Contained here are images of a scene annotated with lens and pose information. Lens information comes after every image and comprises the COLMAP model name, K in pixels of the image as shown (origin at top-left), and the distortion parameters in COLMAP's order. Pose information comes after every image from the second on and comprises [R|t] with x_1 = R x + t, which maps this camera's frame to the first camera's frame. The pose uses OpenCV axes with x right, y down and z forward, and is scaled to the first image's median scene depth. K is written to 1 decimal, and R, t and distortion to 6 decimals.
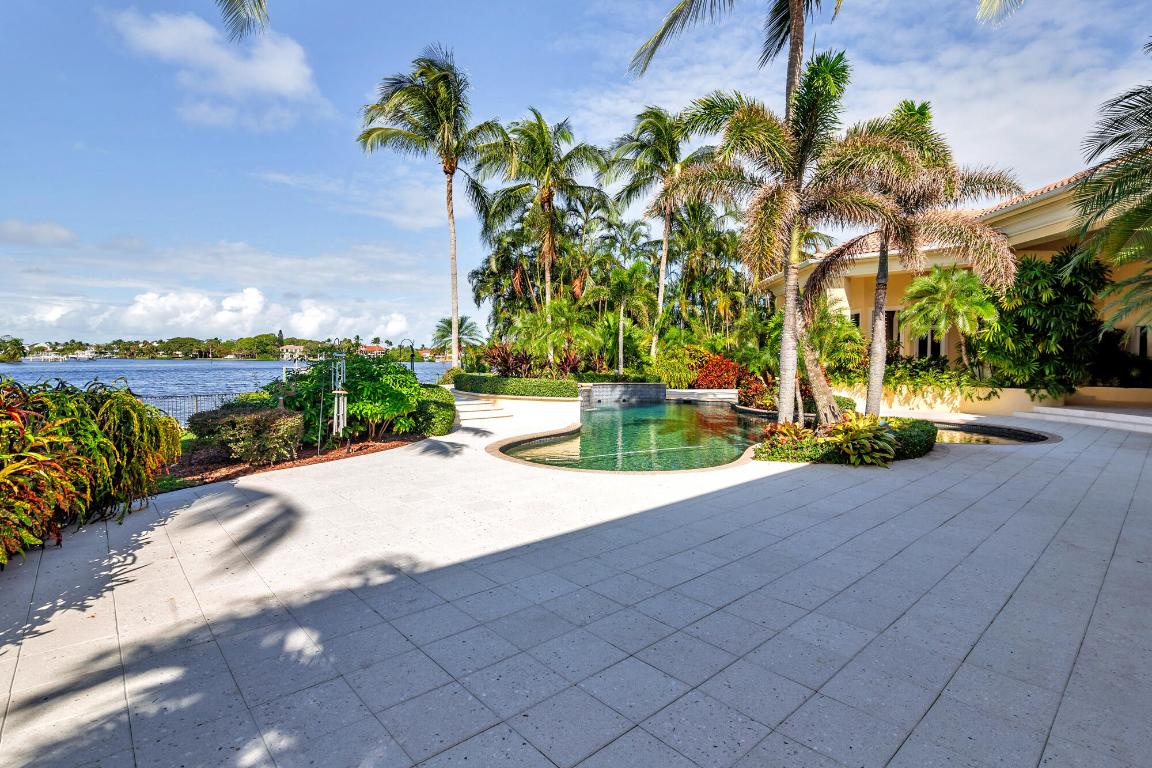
lens RADIAL K [[561.8, 0, 596.1], [0, 561.8, 392.2], [0, 0, 1]] dist [-0.001660, -0.000273]
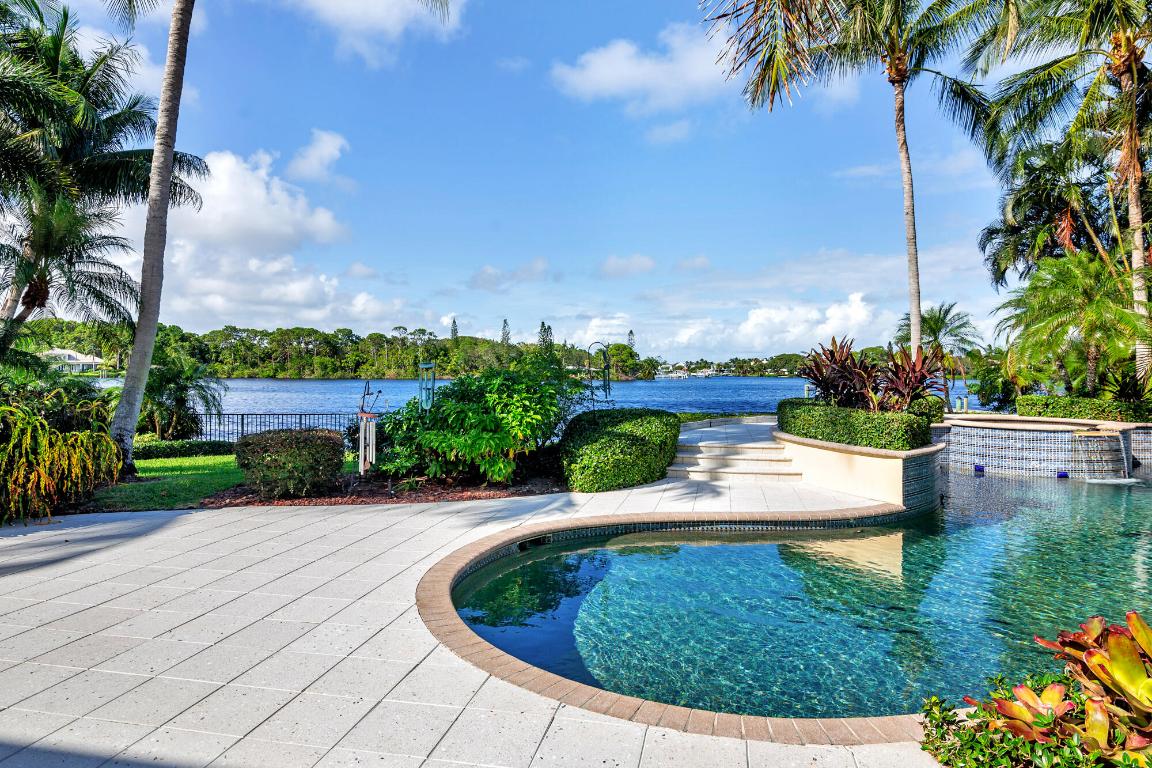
lens RADIAL K [[691.5, 0, 576.0], [0, 691.5, 384.0], [0, 0, 1]] dist [-0.002592, -0.000776]
pose [[0.571647, 0.008467, -0.820456, 0.028299], [-0.048801, 0.998527, -0.023697, -0.001664], [0.819047, 0.053585, 0.571218, 0.043409]]
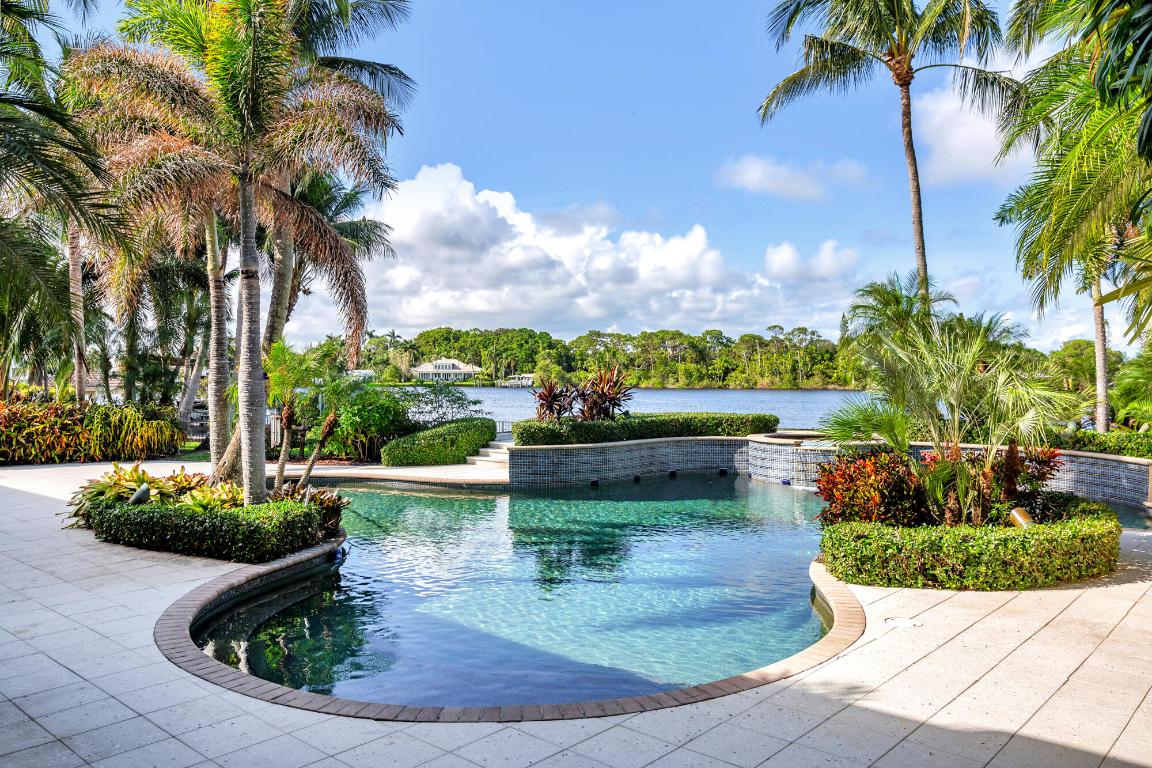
lens RADIAL K [[869.1, 0, 576.0], [0, 869.1, 384.0], [0, 0, 1]] dist [0.001517, 0.003527]
pose [[0.089413, -0.001320, -0.995994, 0.104254], [-0.060278, 0.998159, -0.006734, -0.006145], [0.994169, 0.060639, 0.089169, 0.093941]]
